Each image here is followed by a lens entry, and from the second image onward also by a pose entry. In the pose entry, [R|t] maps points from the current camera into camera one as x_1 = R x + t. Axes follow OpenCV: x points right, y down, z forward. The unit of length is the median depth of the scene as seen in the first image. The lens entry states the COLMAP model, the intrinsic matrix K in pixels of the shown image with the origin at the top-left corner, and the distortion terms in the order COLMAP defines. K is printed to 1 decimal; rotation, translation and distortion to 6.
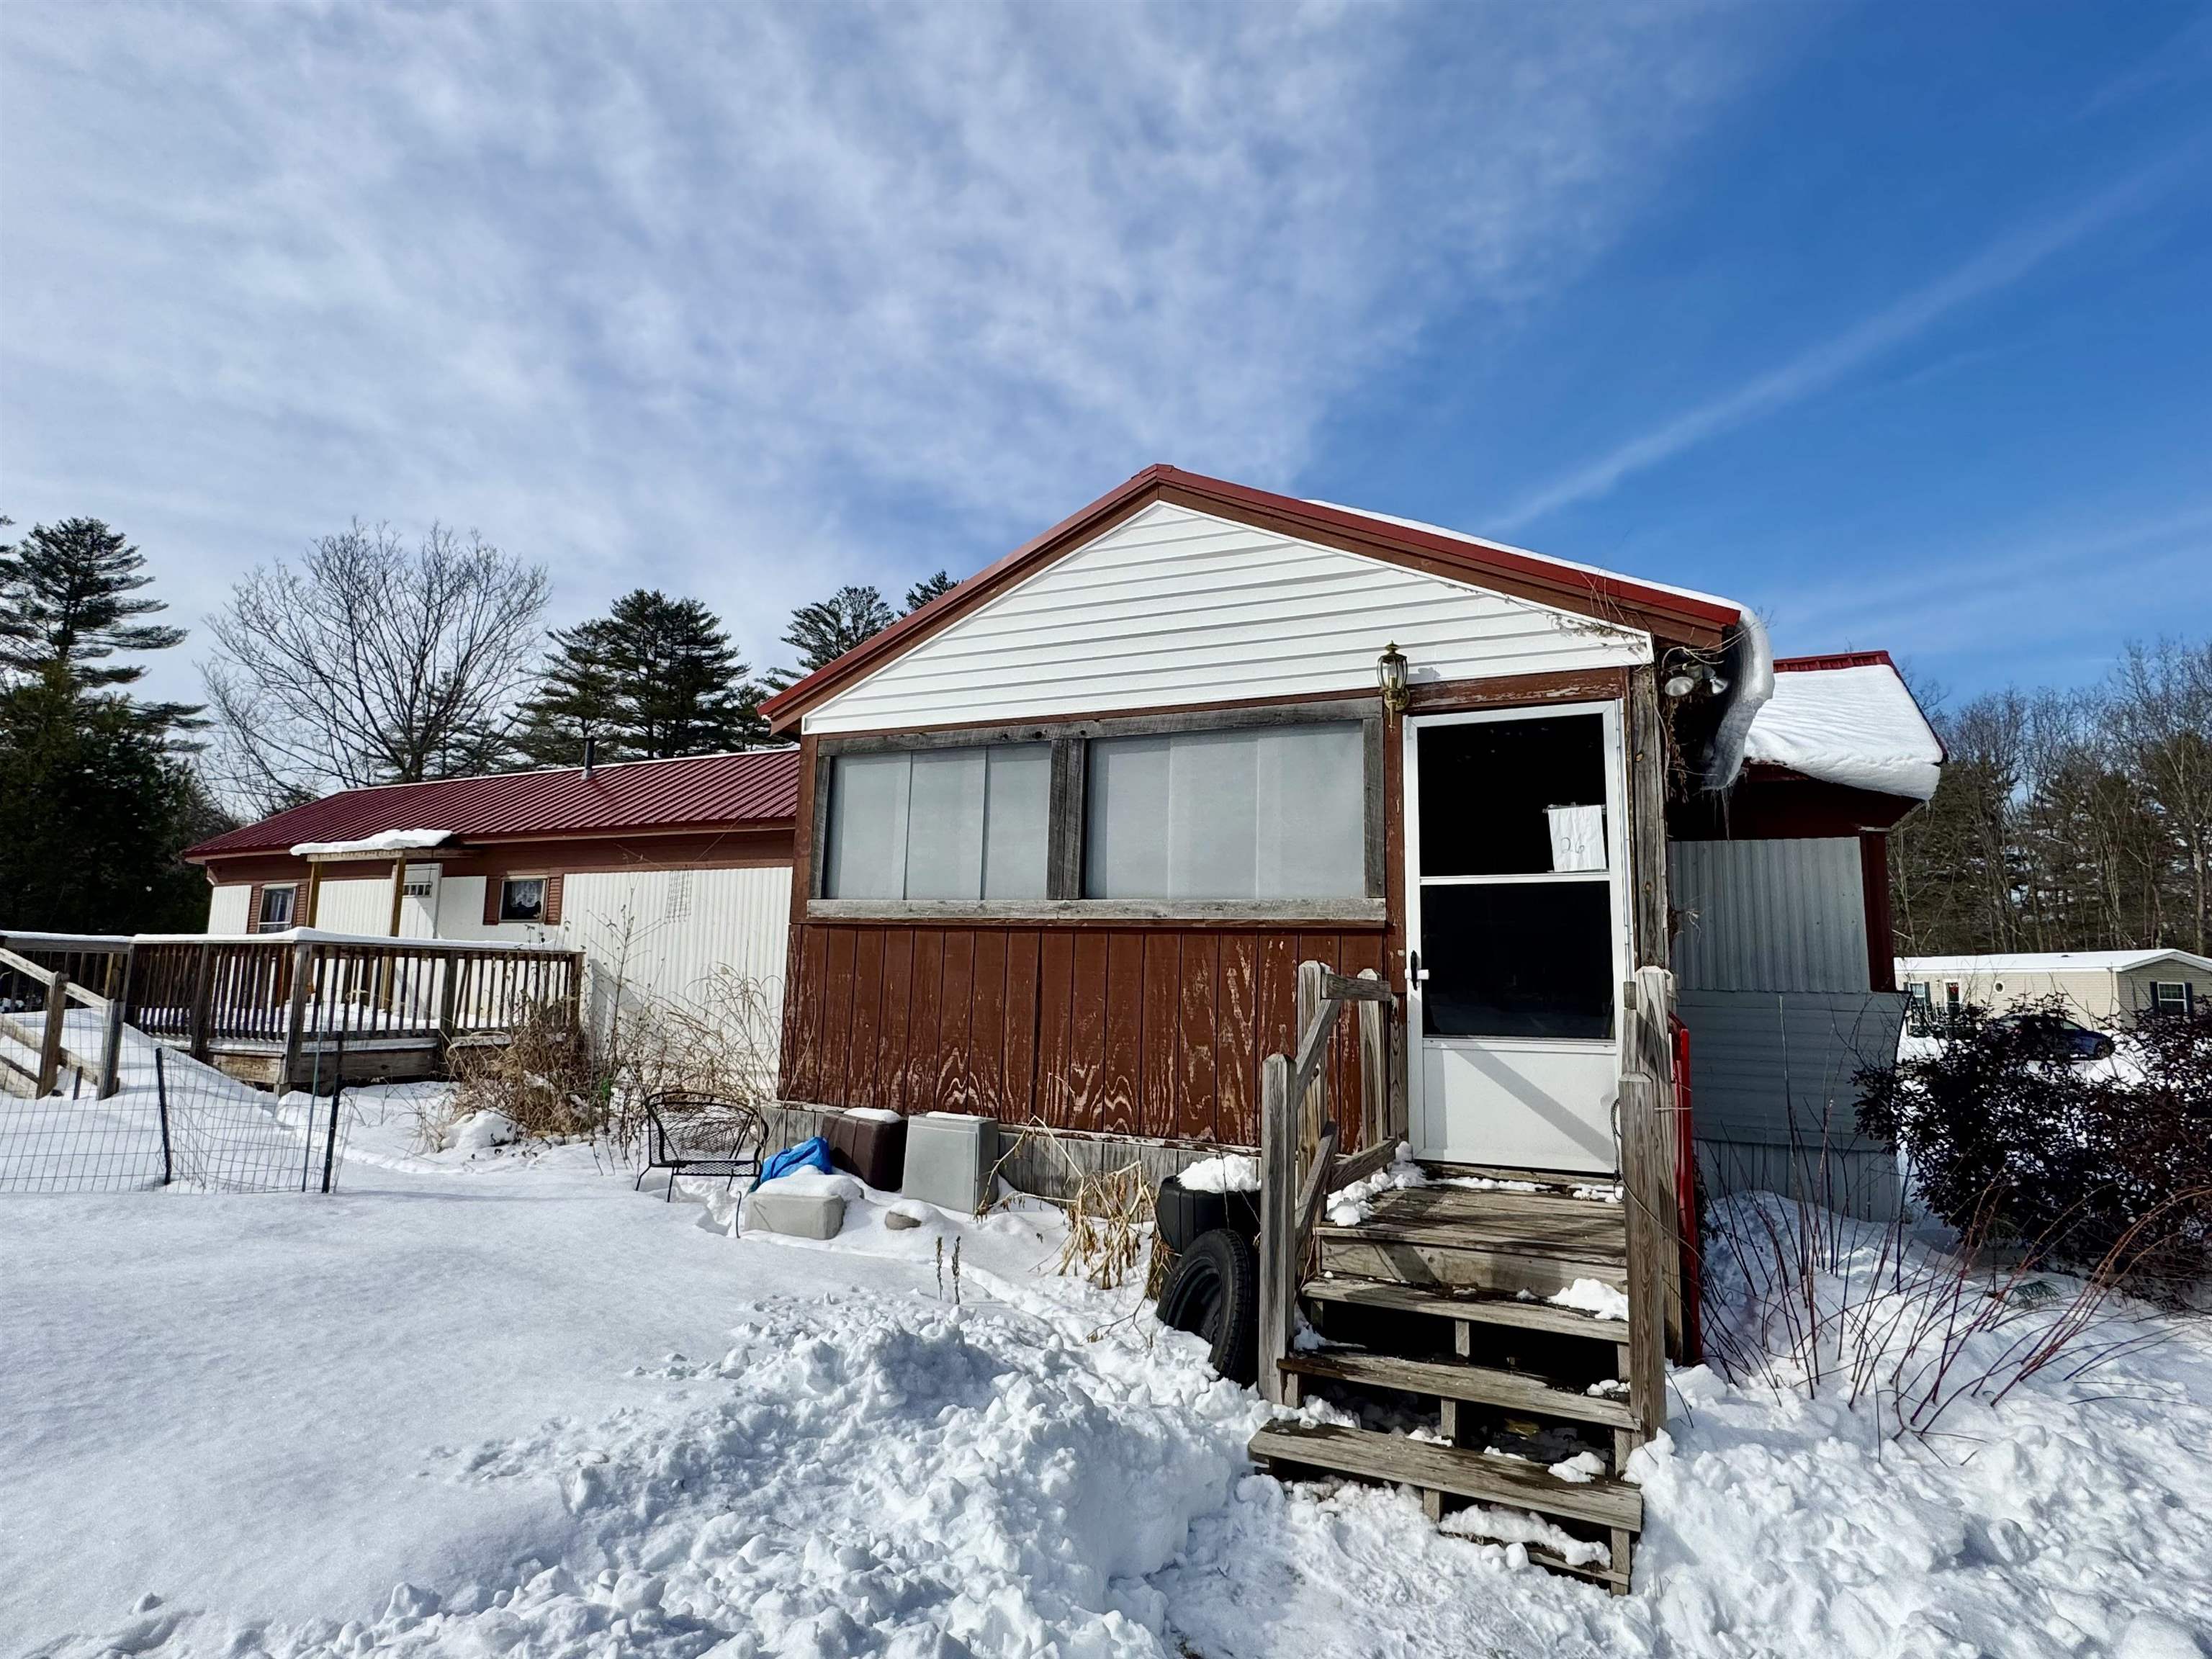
lens RADIAL K [[1160.4, 0, 1110.0], [0, 1160.4, 832.5], [0, 0, 1]] dist [-0.002798, 0.000174]
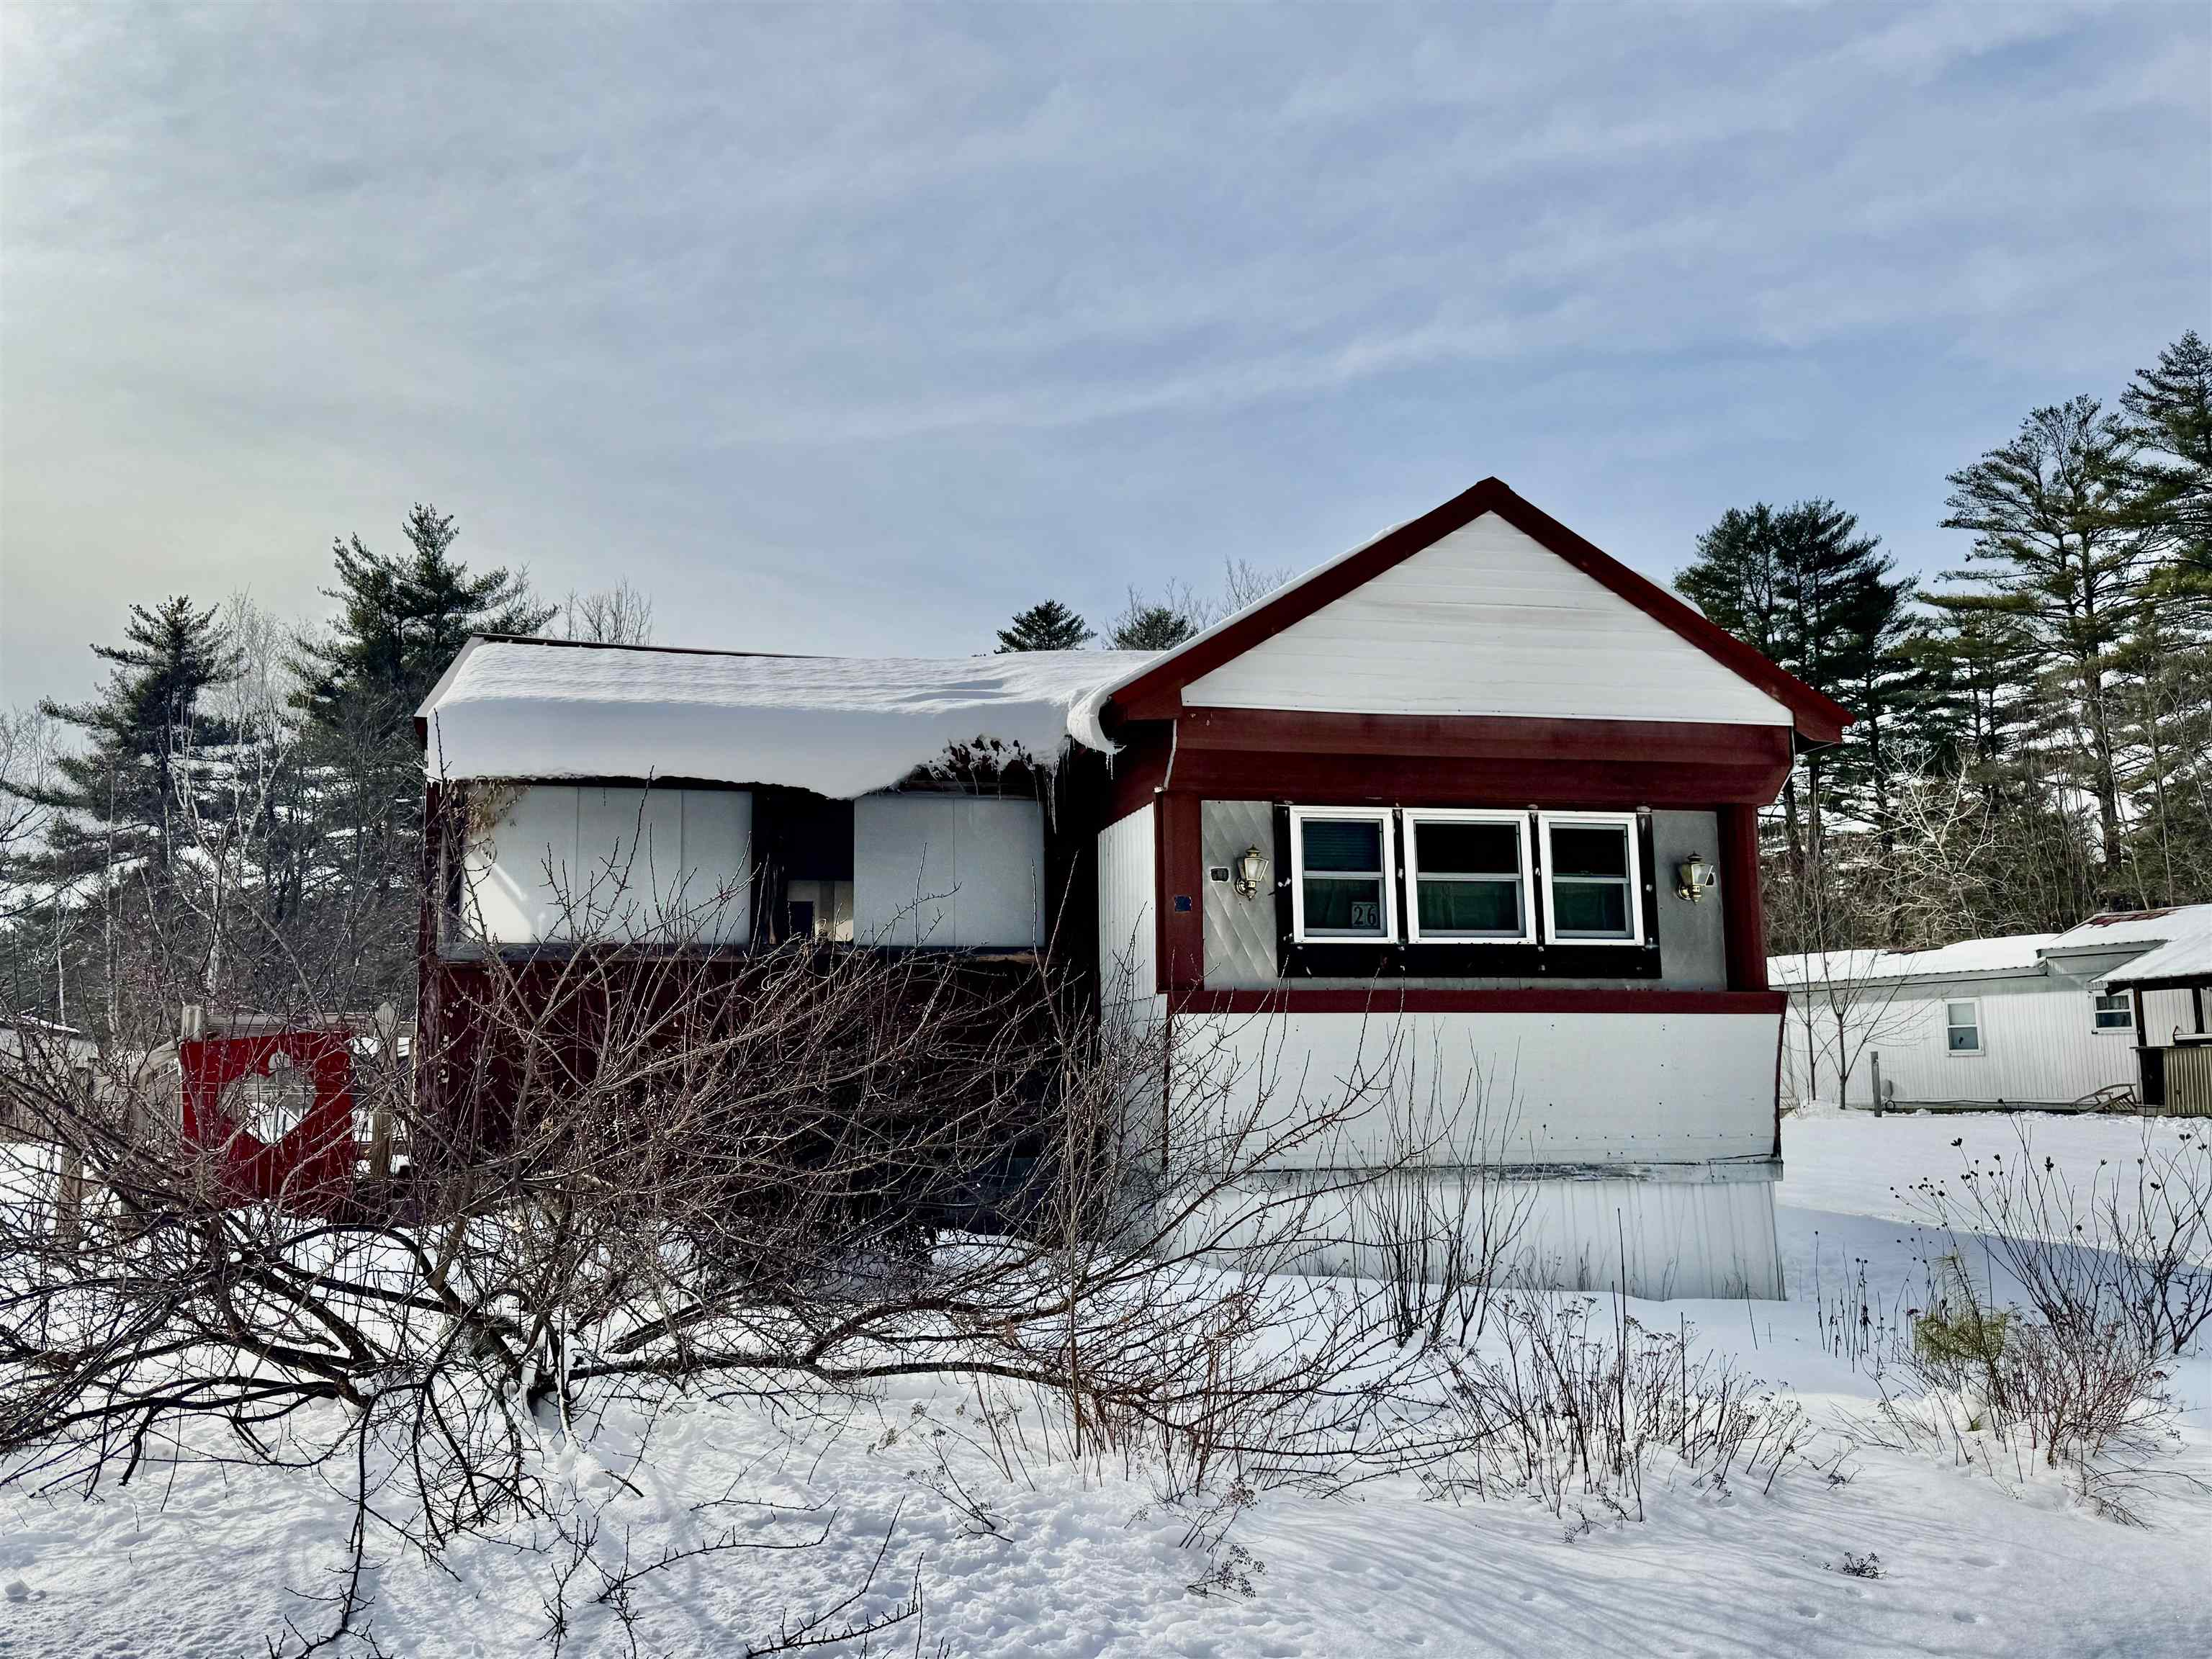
lens RADIAL K [[1772.8, 0, 1106.0], [0, 1772.8, 829.5], [0, 0, 1]] dist [0.179225, -0.244323]
pose [[0.636251, -0.142697, -0.758170, 1.786280], [0.131573, 0.988418, -0.075617, 0.122050], [0.760179, -0.051643, 0.647657, 0.168782]]
